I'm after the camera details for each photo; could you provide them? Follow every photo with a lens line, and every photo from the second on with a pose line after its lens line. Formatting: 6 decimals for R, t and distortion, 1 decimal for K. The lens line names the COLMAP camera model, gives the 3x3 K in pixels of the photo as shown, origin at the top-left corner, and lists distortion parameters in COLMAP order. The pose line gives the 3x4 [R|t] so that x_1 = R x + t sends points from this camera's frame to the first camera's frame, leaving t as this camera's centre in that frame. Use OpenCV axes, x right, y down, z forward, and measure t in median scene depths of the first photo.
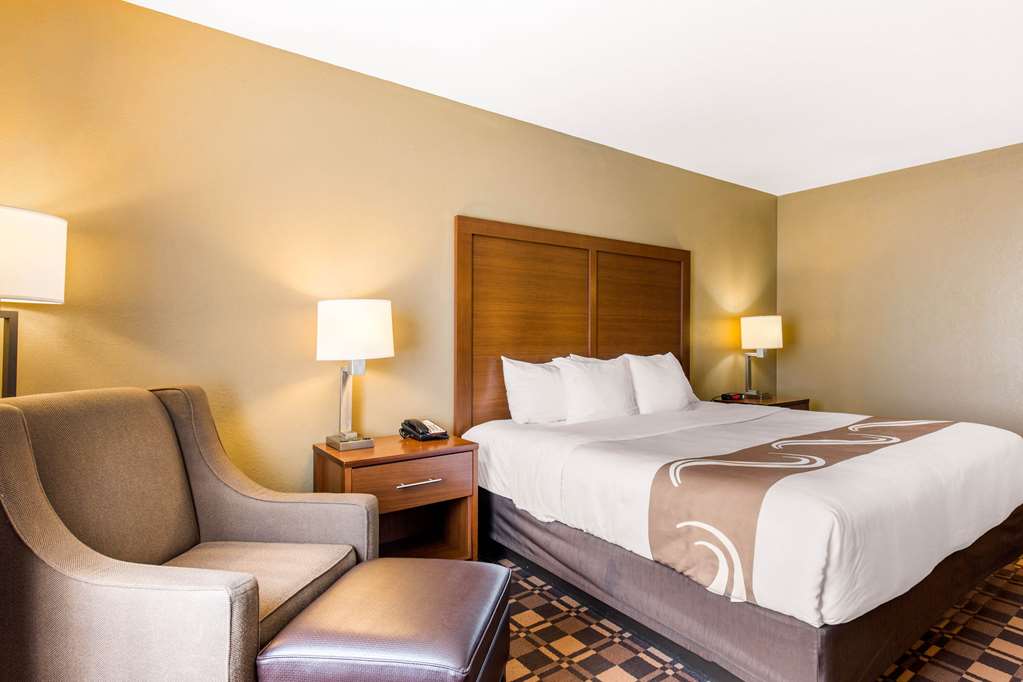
lens RADIAL K [[611.1, 0, 510.7], [0, 611.1, 332.4], [0, 0, 1]] dist [-0.000901, -0.000476]
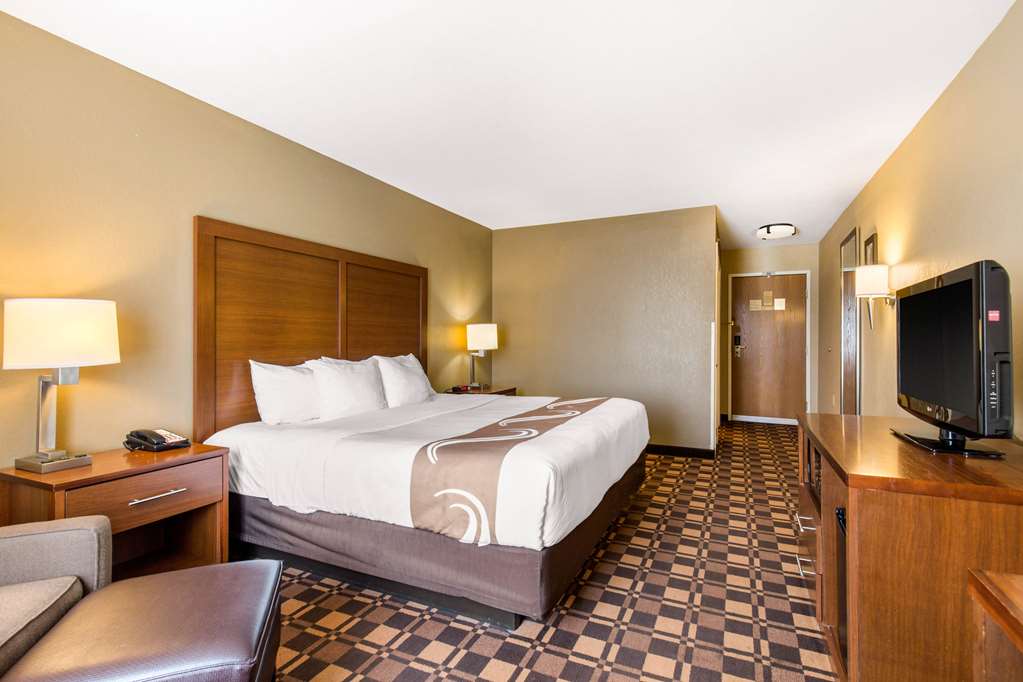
lens RADIAL K [[611.1, 0, 510.7], [0, 611.1, 332.4], [0, 0, 1]] dist [-0.000901, -0.000476]
pose [[0.845436, 0.002957, 0.534068, -0.206167], [-0.003231, 0.999995, -0.000422, -0.008260], [-0.534067, -0.001369, 0.845441, -0.095301]]
